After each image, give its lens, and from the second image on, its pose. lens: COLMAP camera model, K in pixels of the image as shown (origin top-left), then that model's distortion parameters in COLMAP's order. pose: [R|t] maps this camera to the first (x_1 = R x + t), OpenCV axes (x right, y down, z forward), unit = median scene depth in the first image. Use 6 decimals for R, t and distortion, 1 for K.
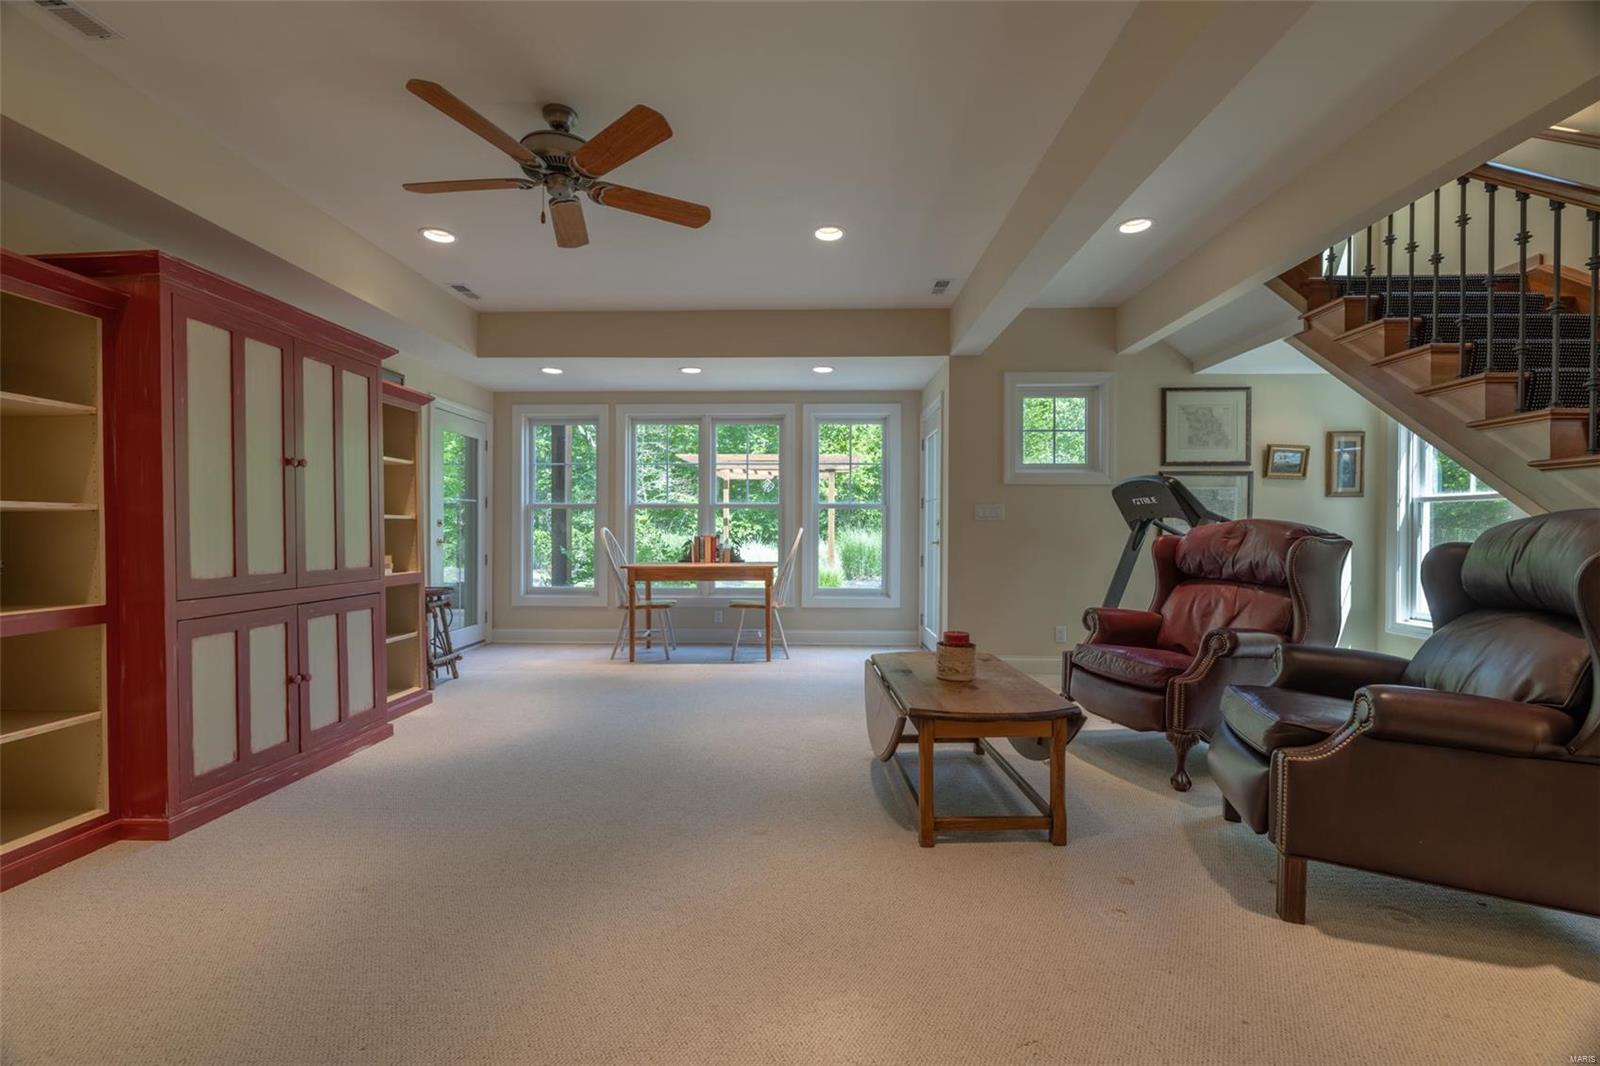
lens RADIAL K [[665.4, 0, 792.7], [0, 665.4, 532.3], [0, 0, 1]] dist [-0.002056, -0.000018]
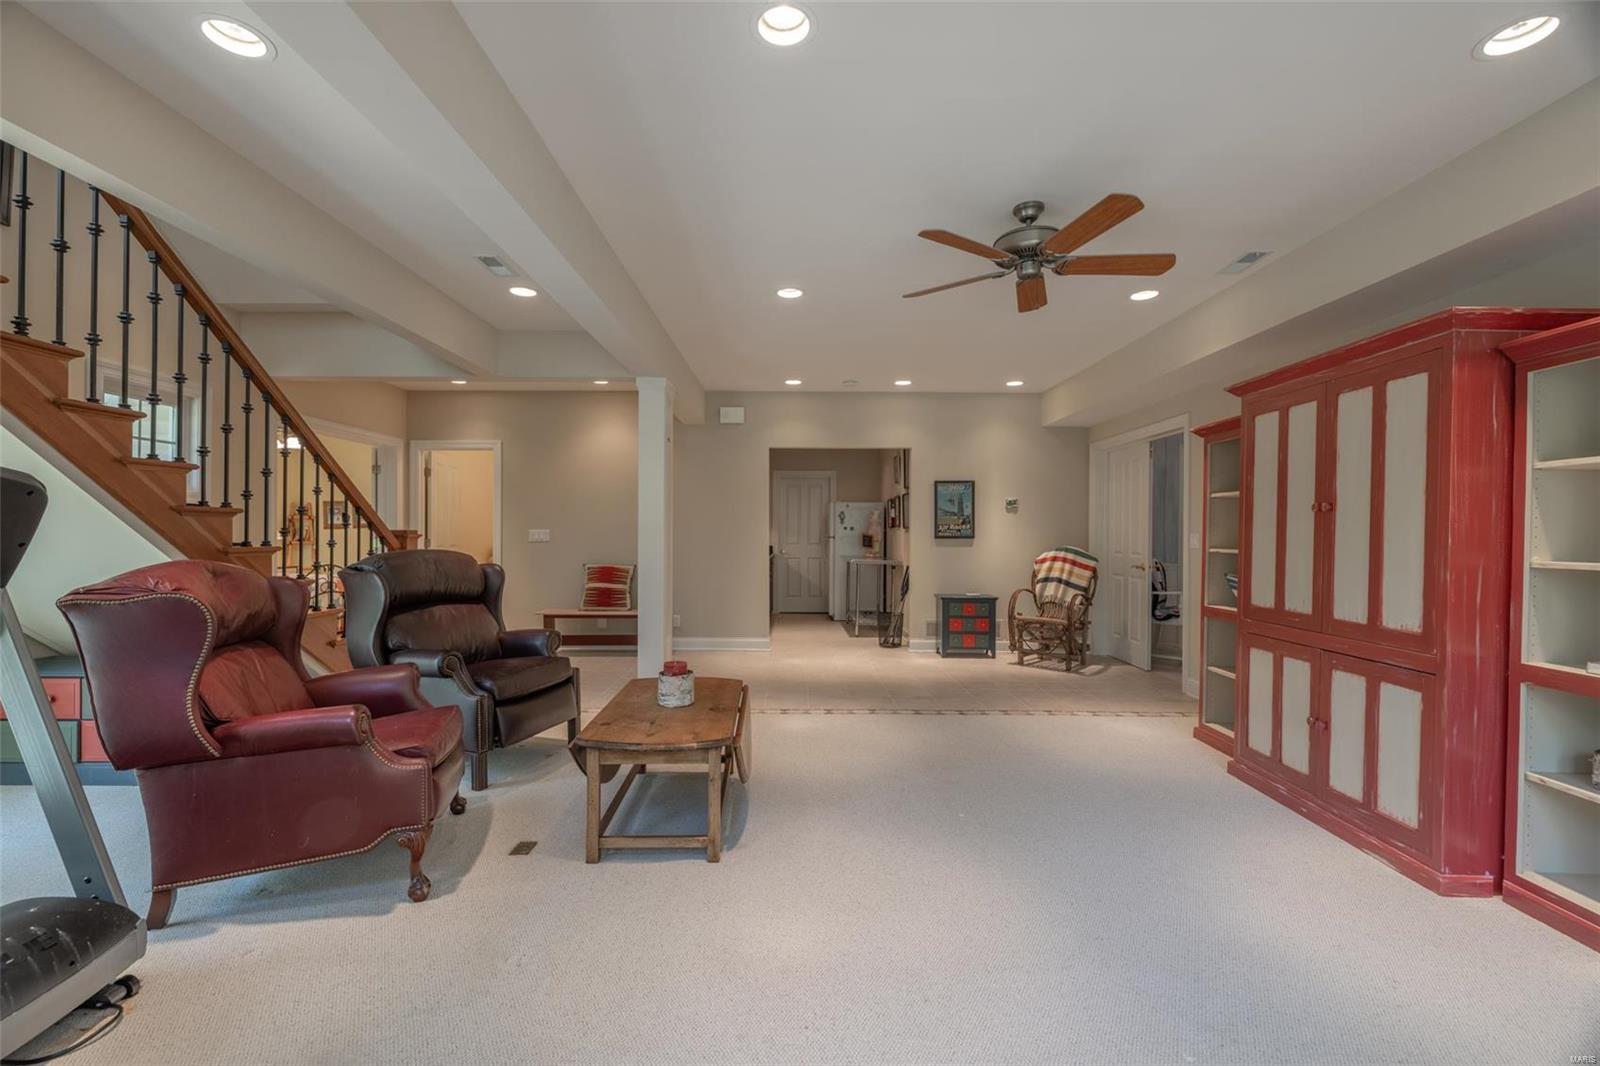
lens RADIAL K [[665.4, 0, 792.7], [0, 665.4, 532.3], [0, 0, 1]] dist [-0.002056, -0.000018]
pose [[-0.999595, -0.007732, -0.027380, 0.078987], [-0.007803, 0.999966, 0.002504, -0.064318], [0.027360, 0.002717, -0.999622, 1.992220]]
